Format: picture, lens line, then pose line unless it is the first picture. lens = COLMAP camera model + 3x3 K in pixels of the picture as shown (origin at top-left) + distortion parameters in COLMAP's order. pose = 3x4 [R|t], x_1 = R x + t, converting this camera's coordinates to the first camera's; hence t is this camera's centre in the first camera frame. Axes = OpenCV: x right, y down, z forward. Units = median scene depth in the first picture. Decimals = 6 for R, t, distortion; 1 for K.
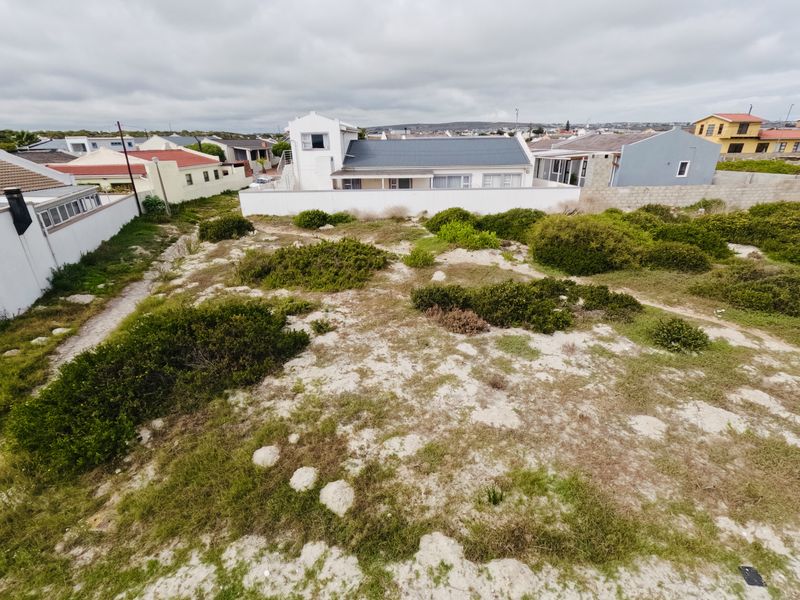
lens RADIAL K [[386.2, 0, 399.4], [0, 386.2, 311.3], [0, 0, 1]] dist [-0.003296, -0.000150]
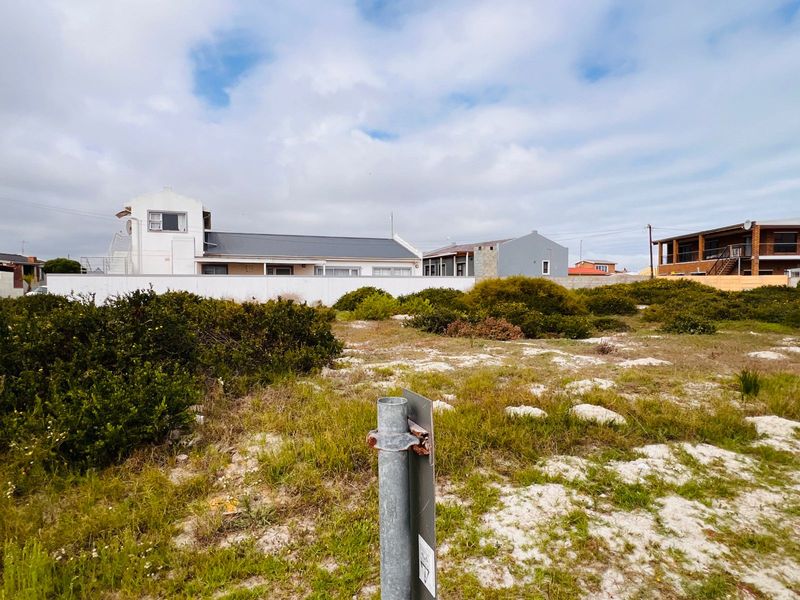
lens RADIAL K [[470.9, 0, 400.0], [0, 470.9, 300.0], [0, 0, 1]] dist [-0.006259, -0.001023]
pose [[0.909945, 0.004489, 0.414704, -0.189028], [0.159576, 0.919167, -0.360094, 0.127025], [-0.382799, 0.393842, 0.835675, 0.090087]]
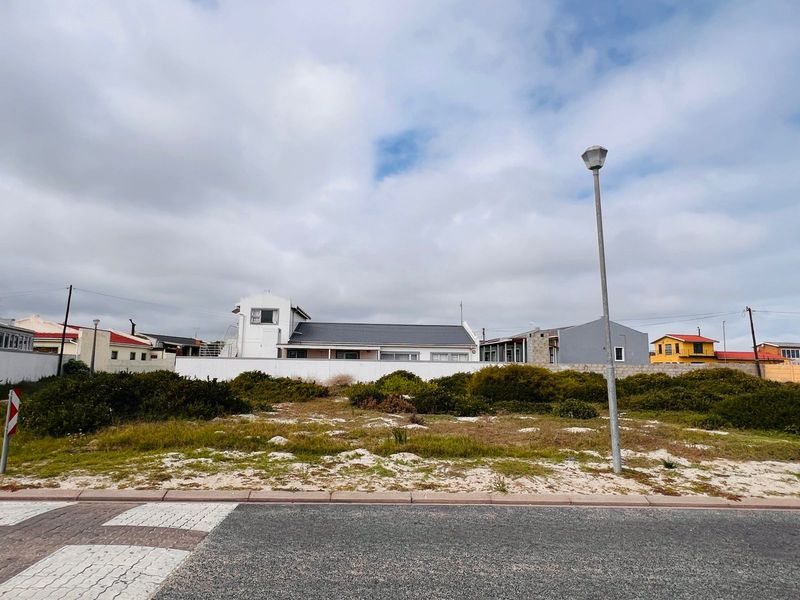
lens RADIAL K [[499.0, 0, 400.0], [0, 499.0, 300.0], [0, 0, 1]] dist [0.003369, -0.000650]
pose [[0.994828, 0.048102, 0.089462, 0.016081], [0.007091, 0.845720, -0.533580, 0.229681], [-0.101326, 0.531455, 0.841005, -0.161159]]
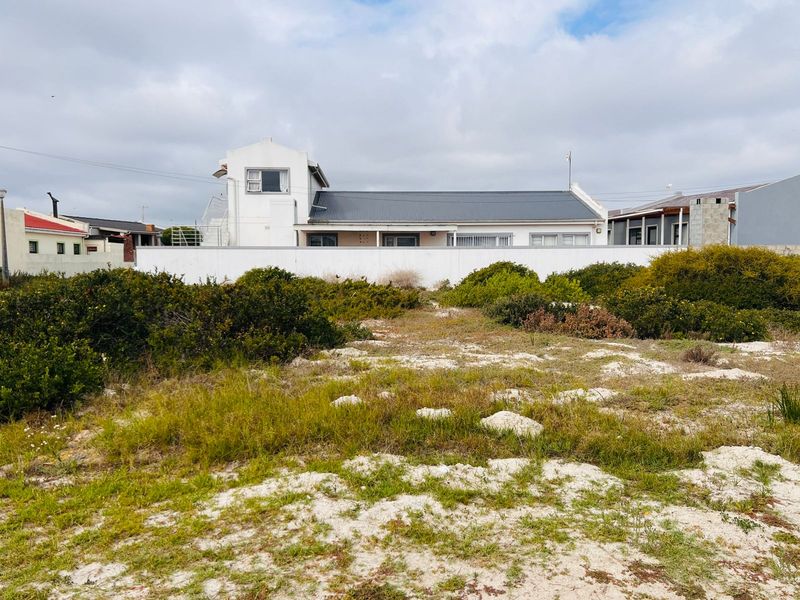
lens RADIAL K [[678.5, 0, 400.0], [0, 678.5, 300.0], [0, 0, 1]] dist [0.049965, -0.014183]
pose [[0.996429, 0.010738, 0.083749, -0.095099], [0.020338, 0.932150, -0.361501, 0.156723], [-0.081949, 0.361914, 0.928603, 0.012679]]
